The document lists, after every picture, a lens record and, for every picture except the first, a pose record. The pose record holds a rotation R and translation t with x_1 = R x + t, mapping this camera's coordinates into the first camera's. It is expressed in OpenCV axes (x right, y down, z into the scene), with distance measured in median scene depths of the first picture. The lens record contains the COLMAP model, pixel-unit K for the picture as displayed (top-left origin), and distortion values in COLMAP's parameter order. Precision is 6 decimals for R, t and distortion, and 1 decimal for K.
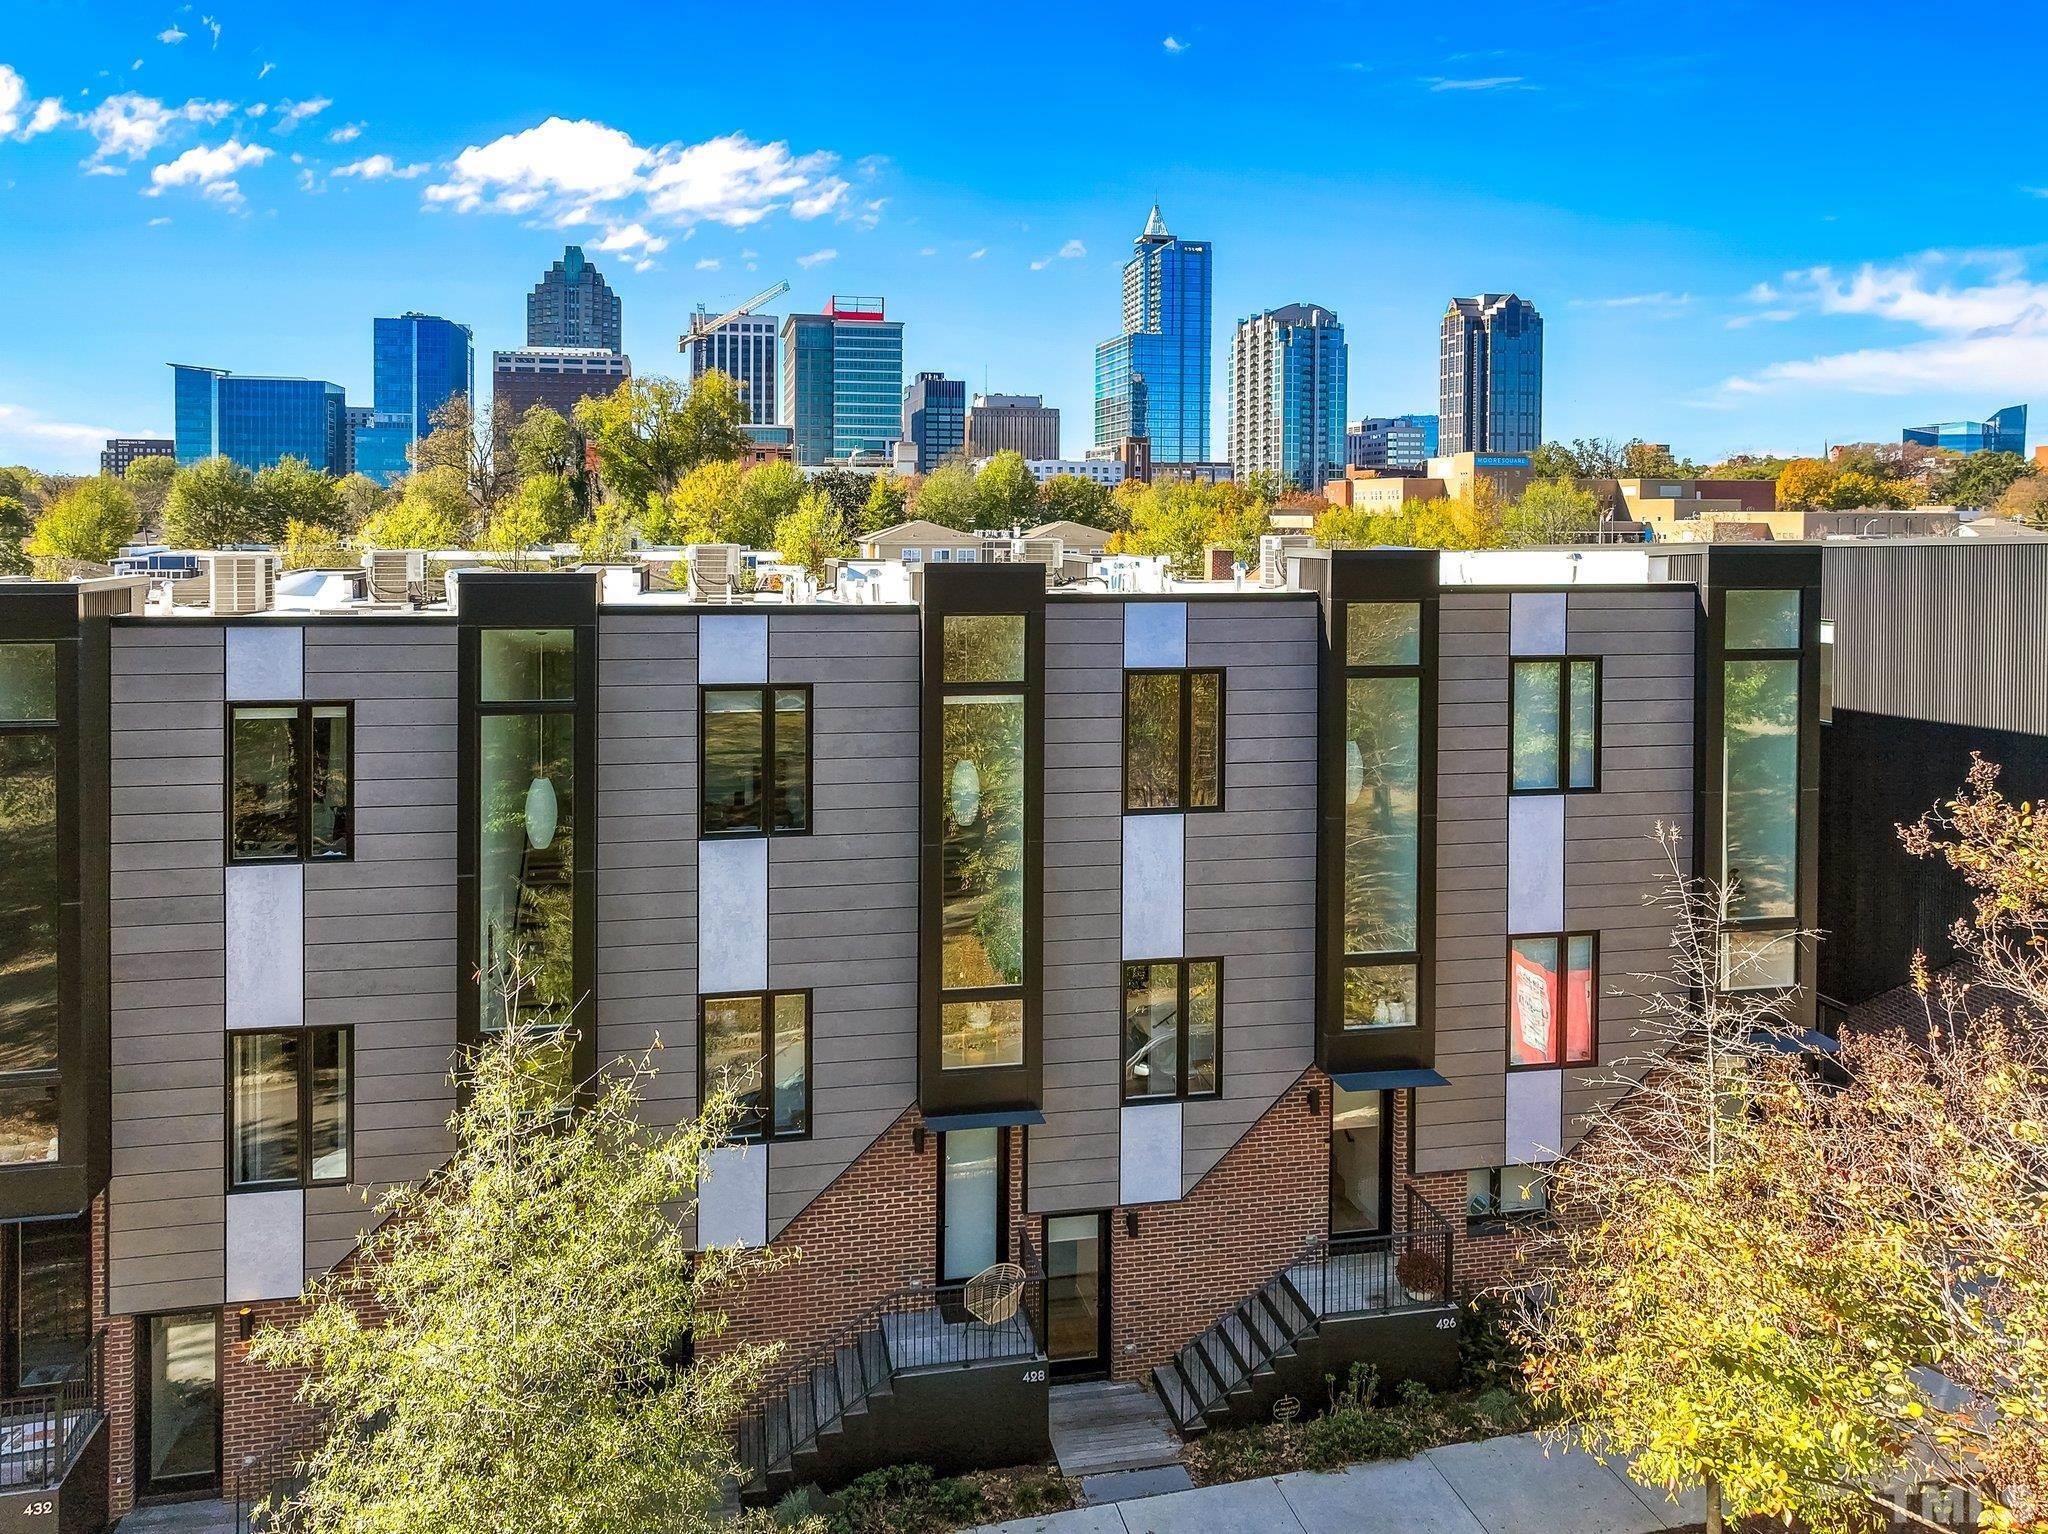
lens RADIAL K [[1488.8, 0, 1030.7], [0, 1488.8, 597.6], [0, 0, 1]] dist [0.003028, -0.004589]
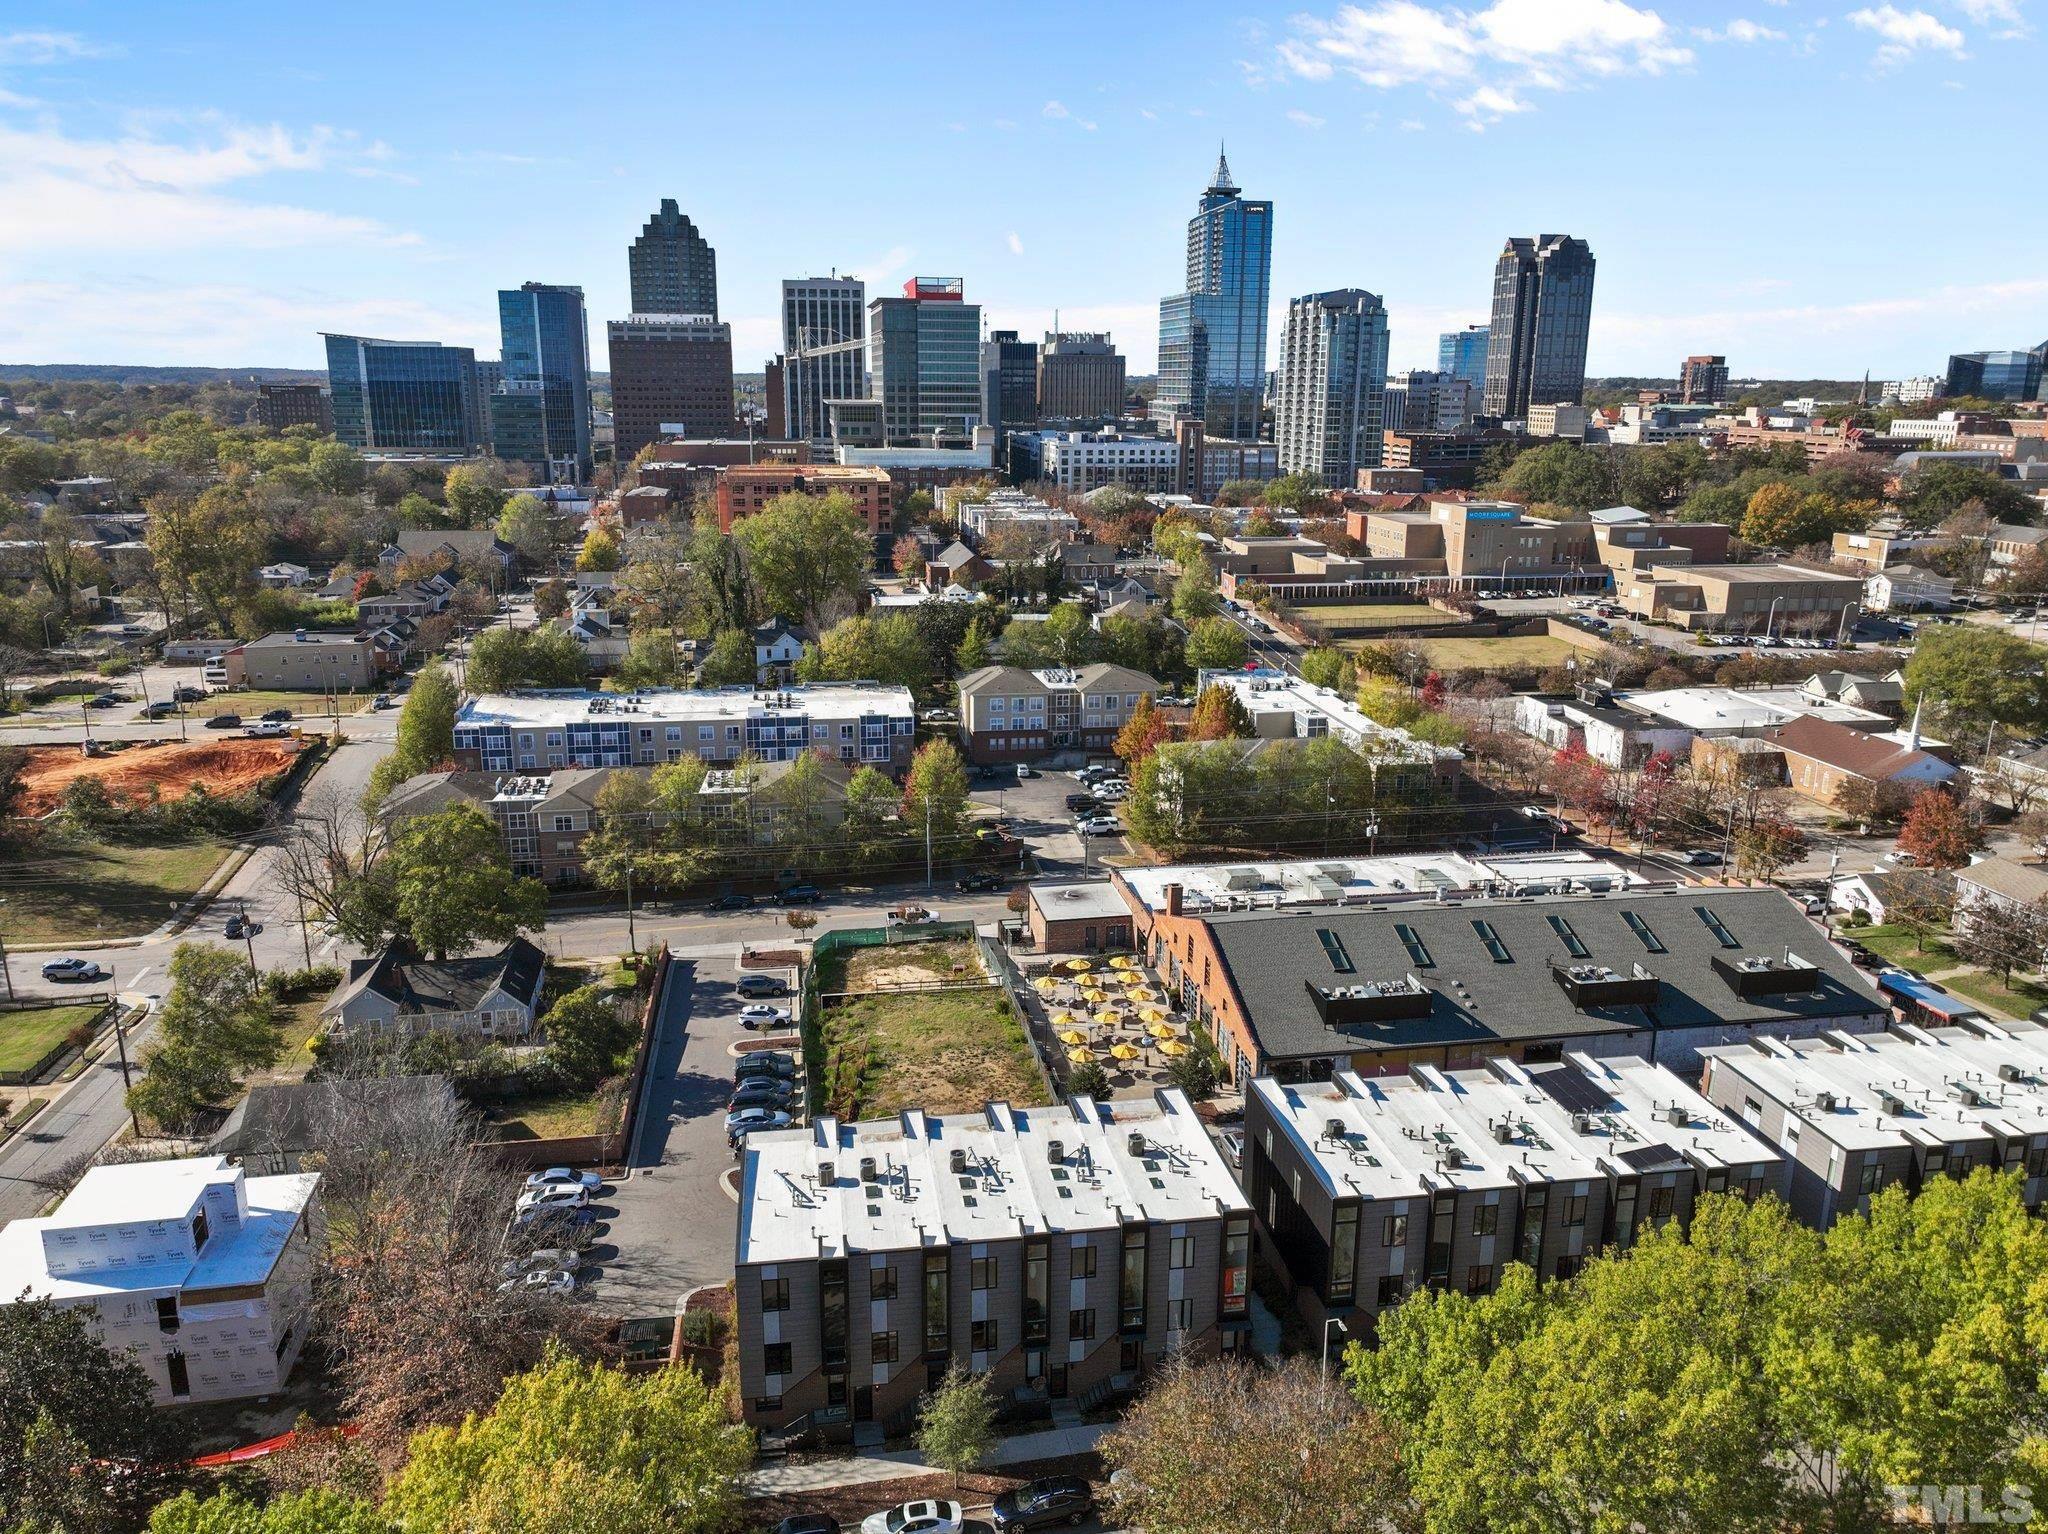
lens RADIAL K [[1461.4, 0, 1036.4], [0, 1461.4, 784.0], [0, 0, 1]] dist [0.004953, 0.002547]
pose [[0.999004, 0.014513, -0.042195, 0.115339], [-0.004071, 0.971330, 0.237702, -2.106059], [0.044435, -0.237293, 0.970421, -2.558864]]
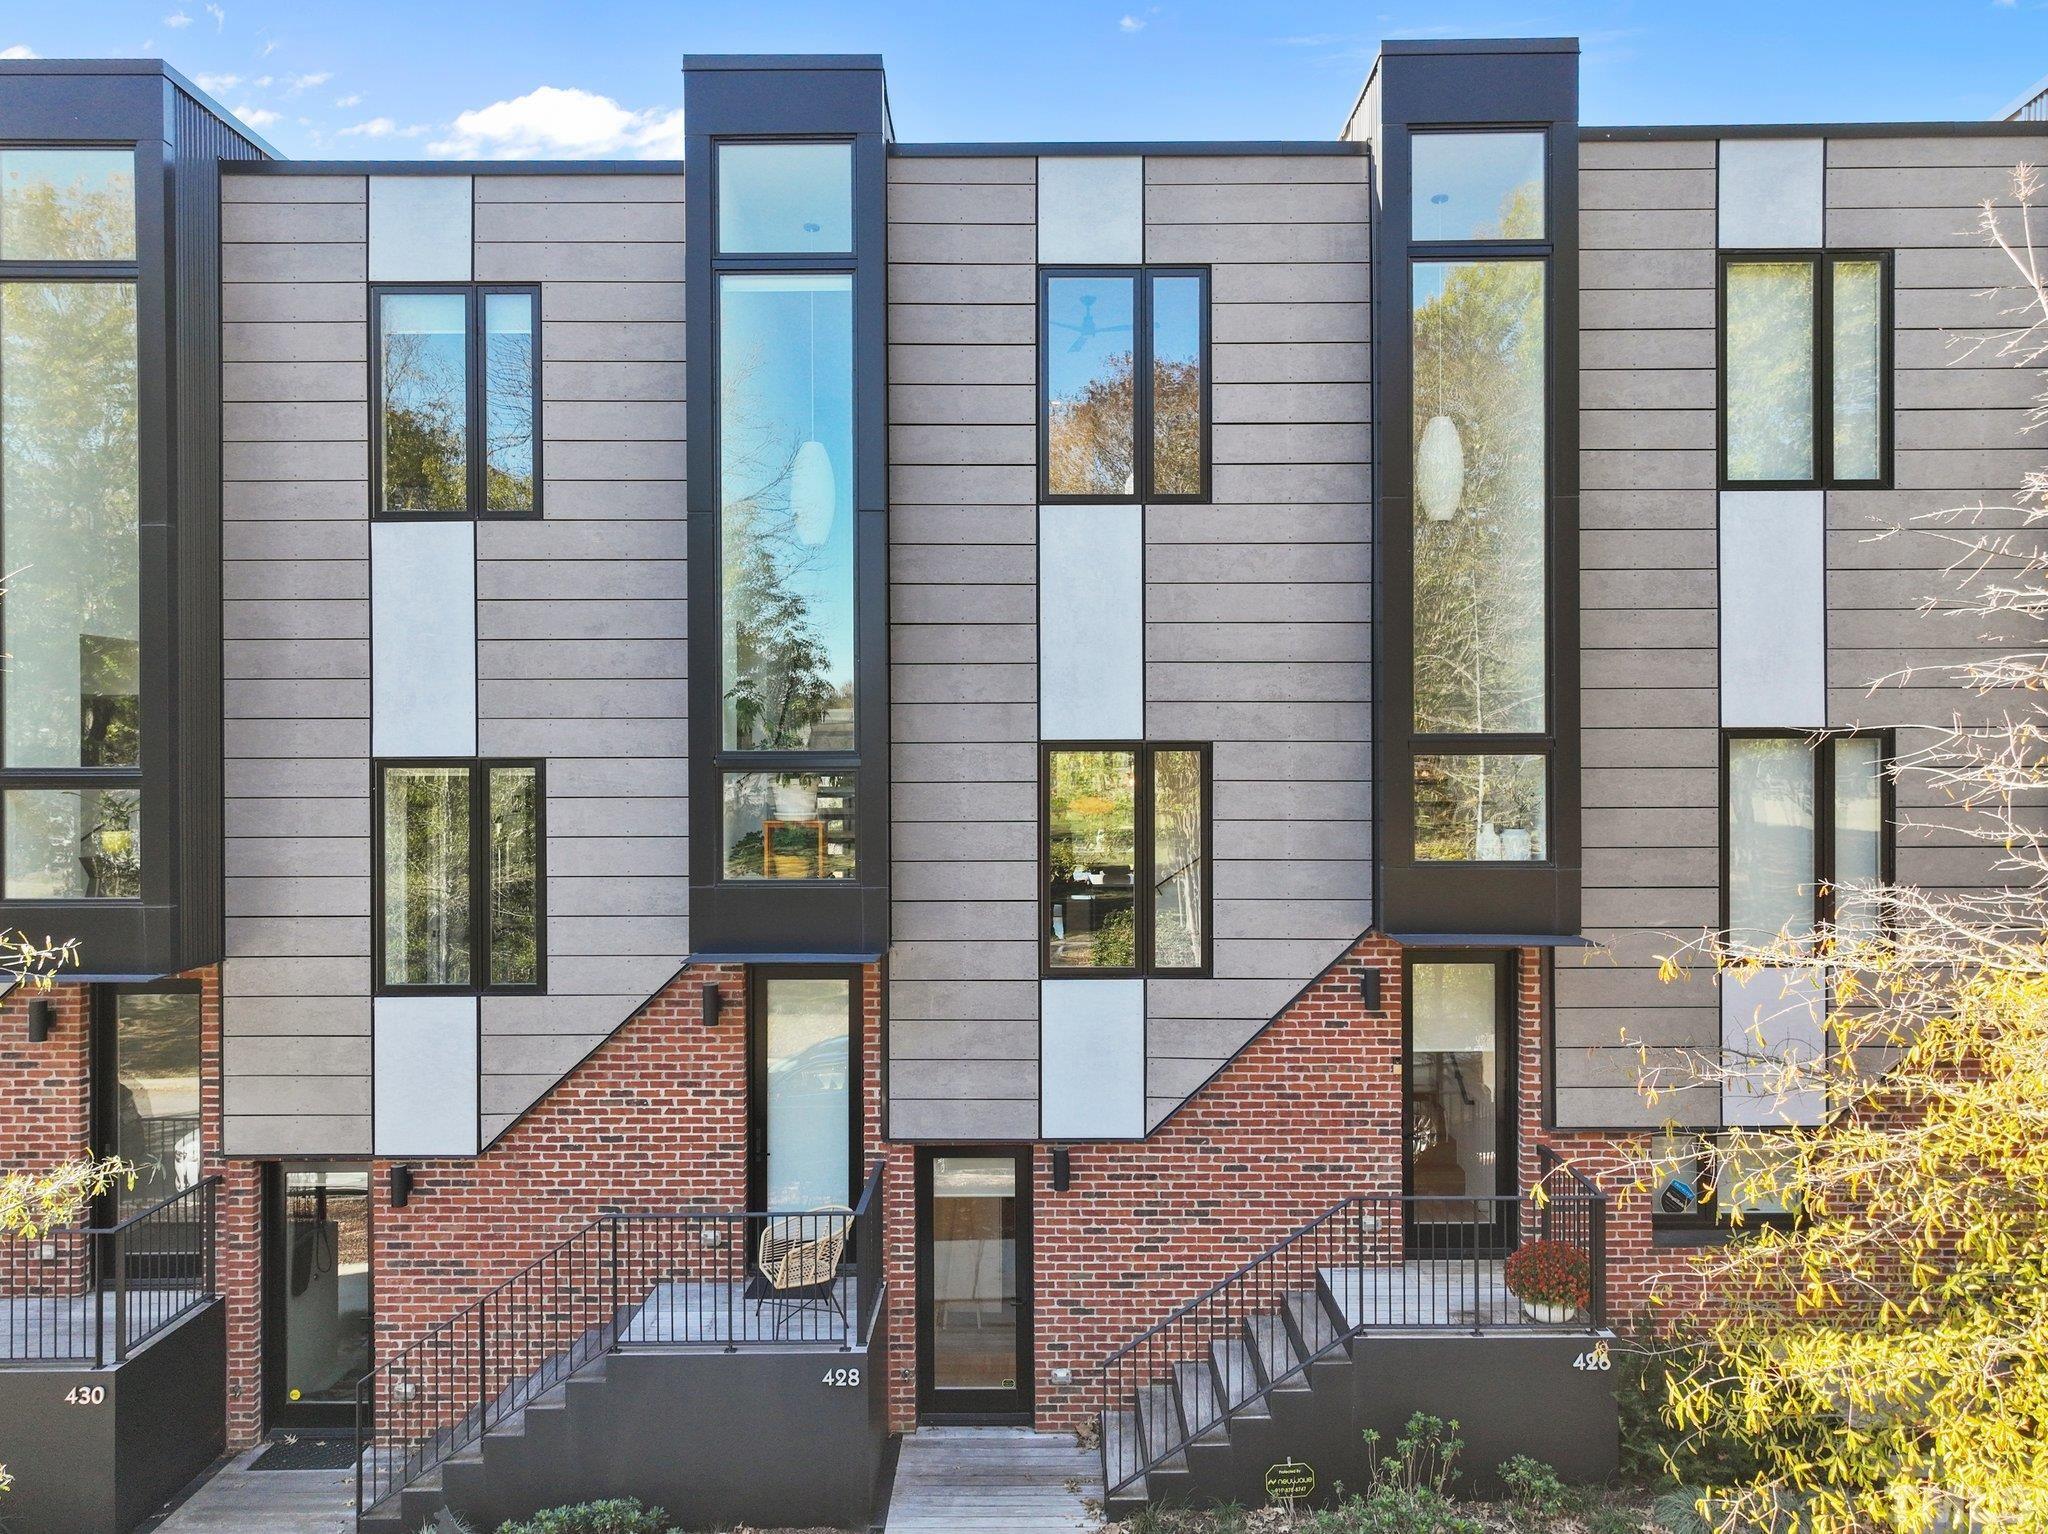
lens RADIAL K [[1461.4, 0, 1036.4], [0, 1461.4, 784.0], [0, 0, 1]] dist [0.004953, 0.002547]
pose [[0.979279, -0.005751, -0.202432, 0.178591], [0.001136, 0.999737, -0.022911, 0.269605], [0.202510, 0.022206, 0.979028, 0.394536]]
